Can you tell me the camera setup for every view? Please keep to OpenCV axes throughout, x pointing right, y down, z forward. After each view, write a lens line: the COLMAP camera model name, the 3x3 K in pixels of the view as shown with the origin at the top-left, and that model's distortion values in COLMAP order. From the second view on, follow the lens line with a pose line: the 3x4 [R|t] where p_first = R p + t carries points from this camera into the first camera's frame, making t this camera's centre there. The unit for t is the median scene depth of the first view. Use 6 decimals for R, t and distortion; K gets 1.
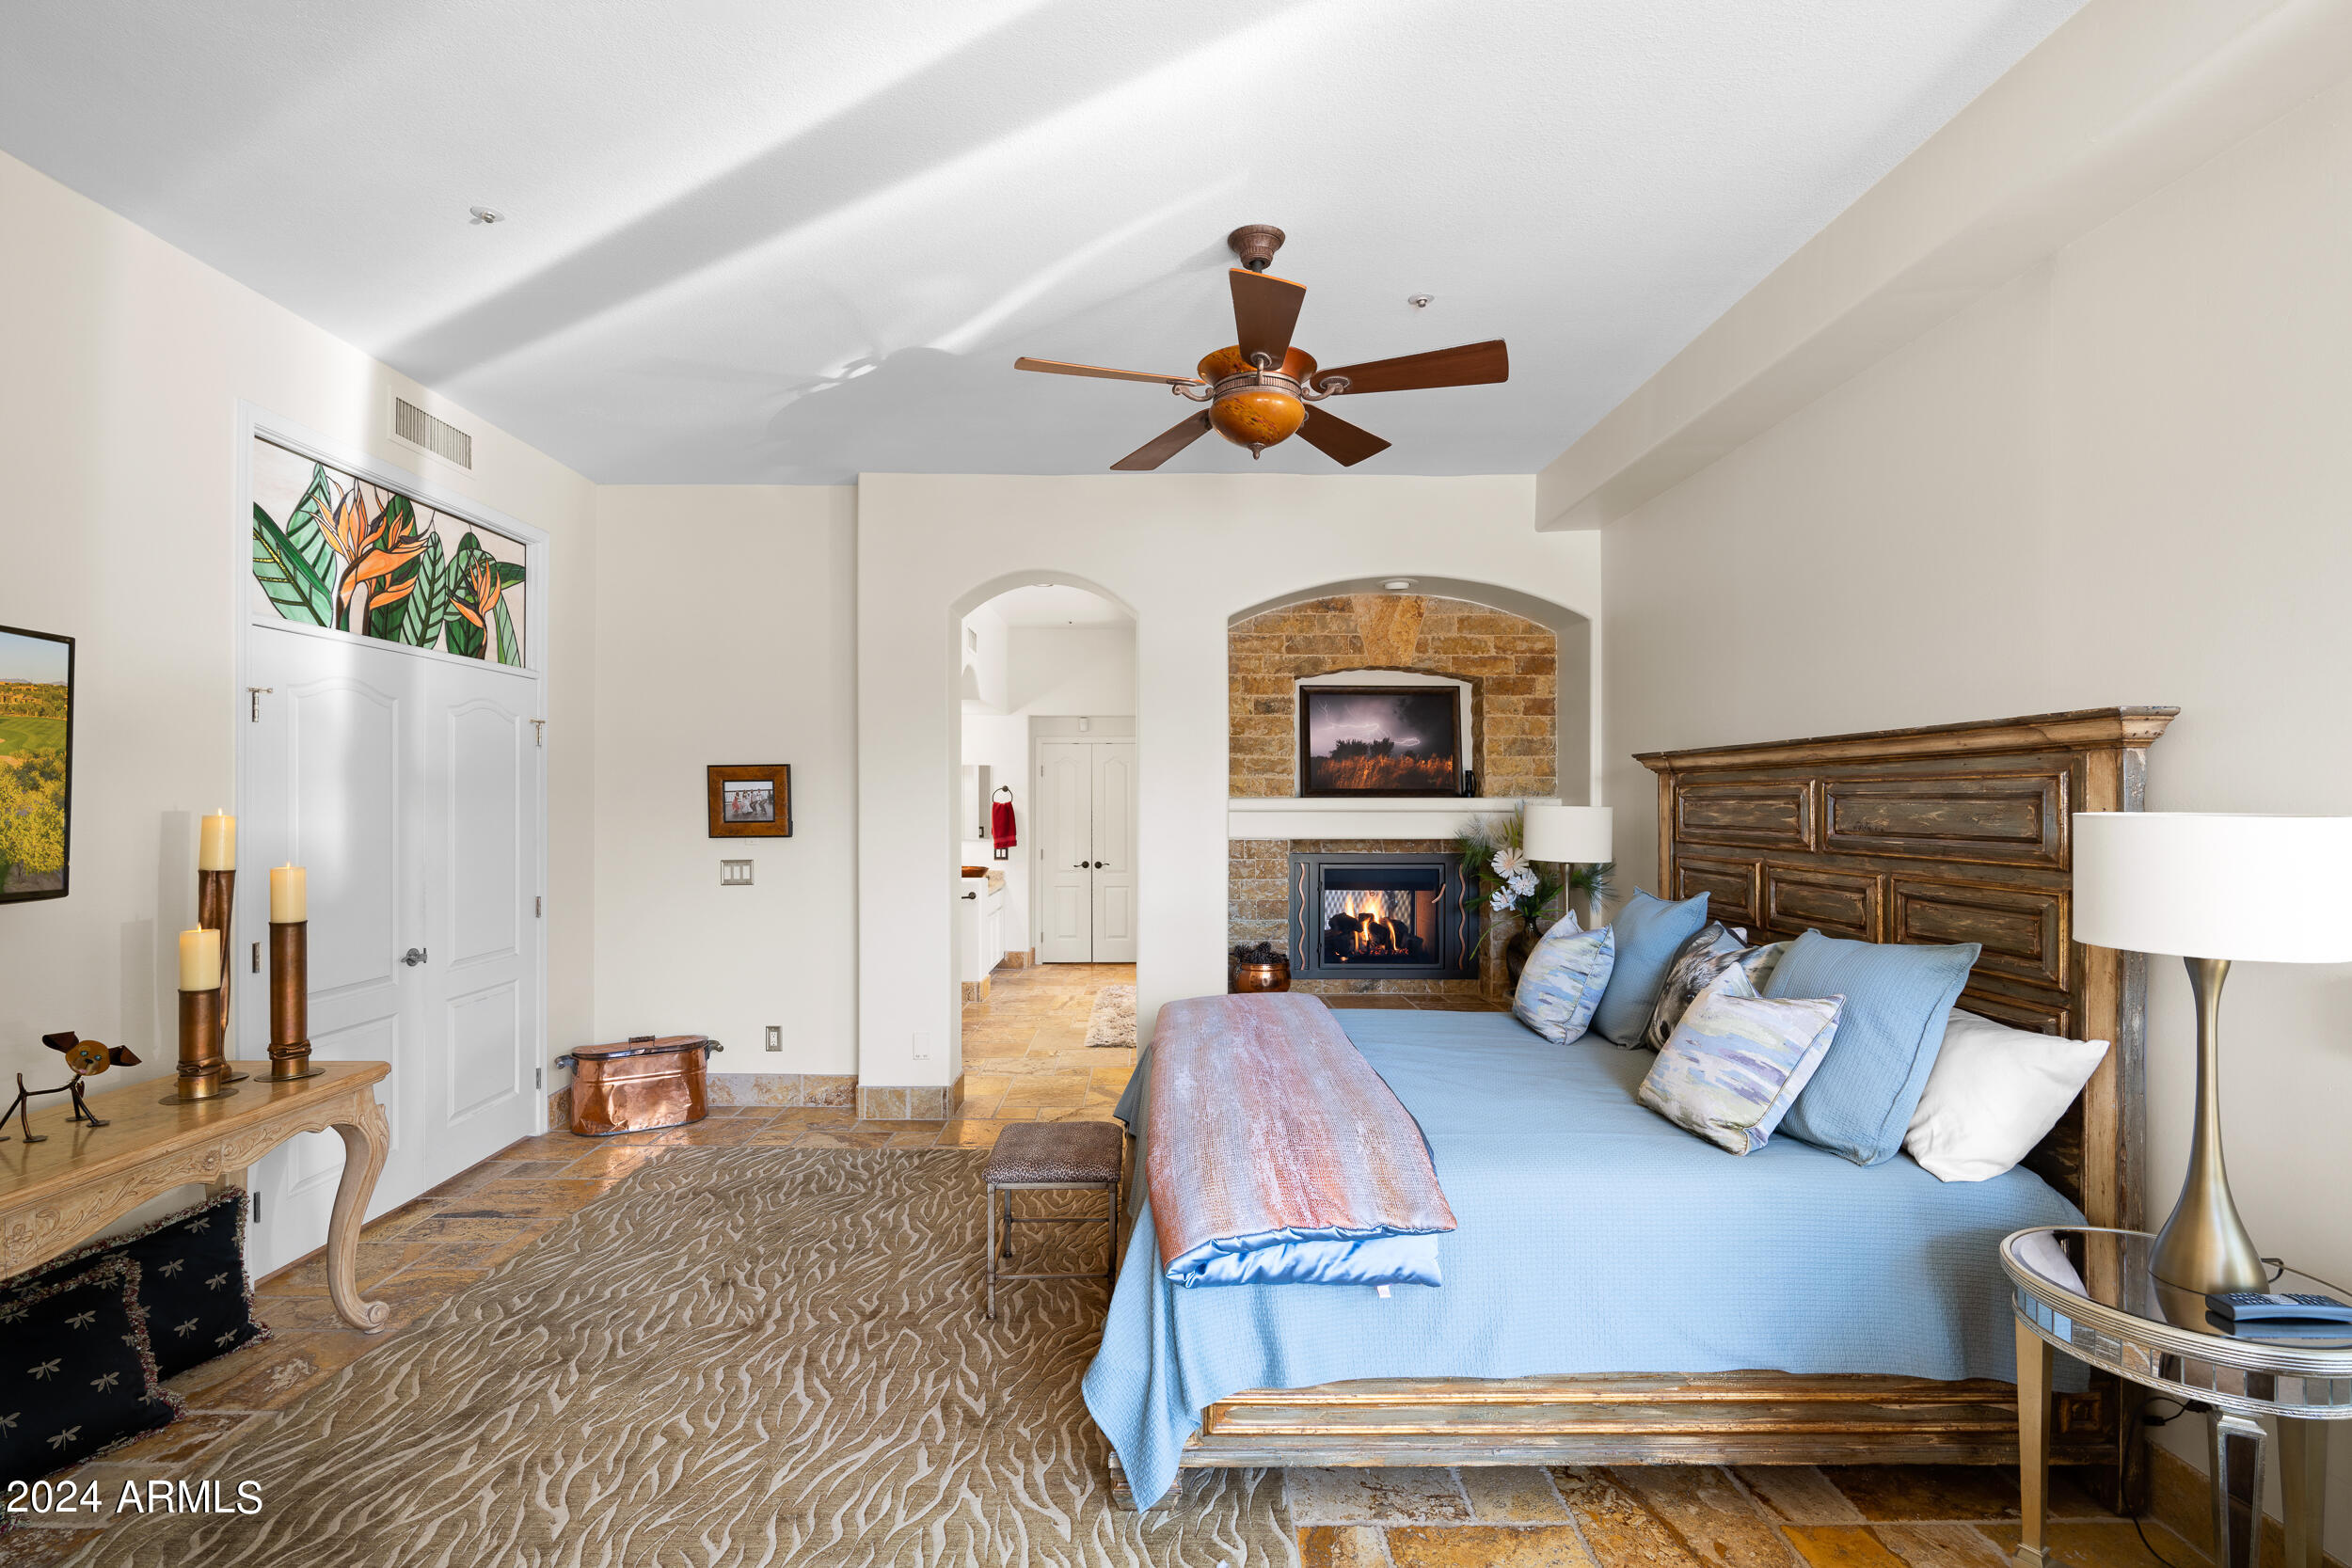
lens RADIAL K [[1061.9, 0, 1177.1], [0, 1061.9, 803.9], [0, 0, 1]] dist [-0.000006, 0.000233]
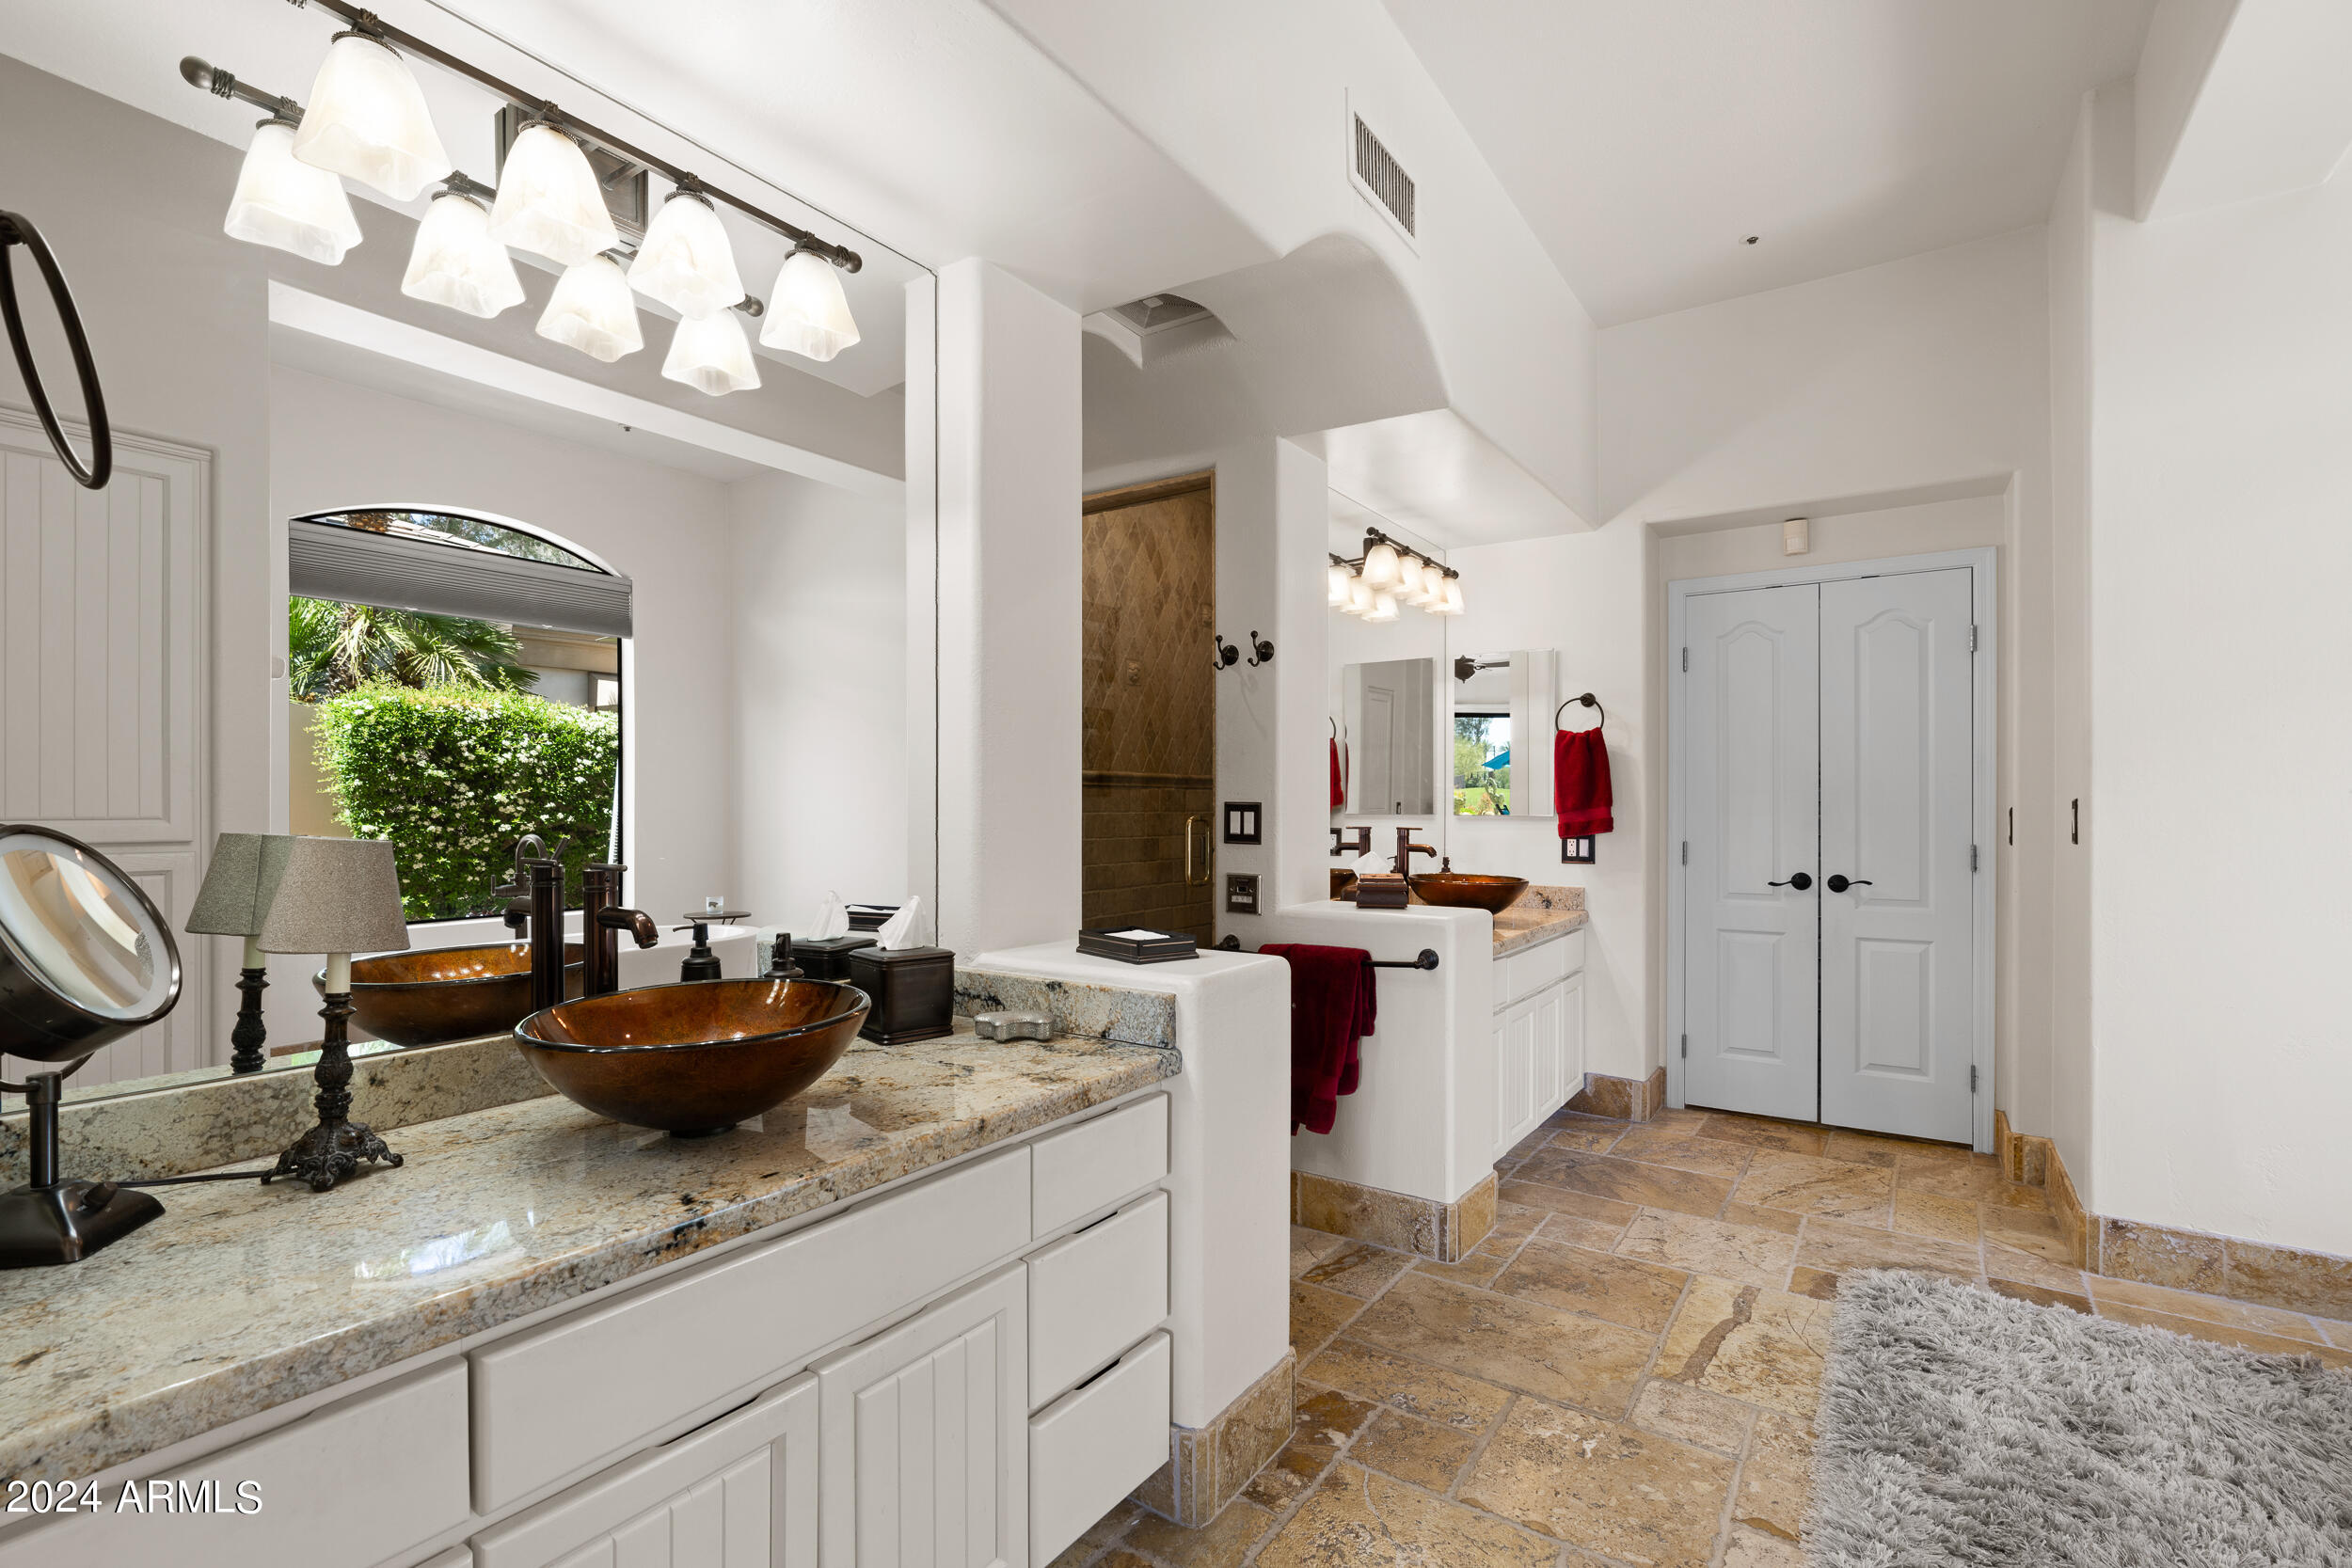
lens RADIAL K [[1061.9, 0, 1177.1], [0, 1061.9, 803.9], [0, 0, 1]] dist [-0.000006, 0.000233]
pose [[0.812574, 0.000560, -0.582858, -0.045052], [0.000209, 0.999999, 0.001253, 0.027768], [0.582858, -0.001140, 0.812573, 0.547954]]
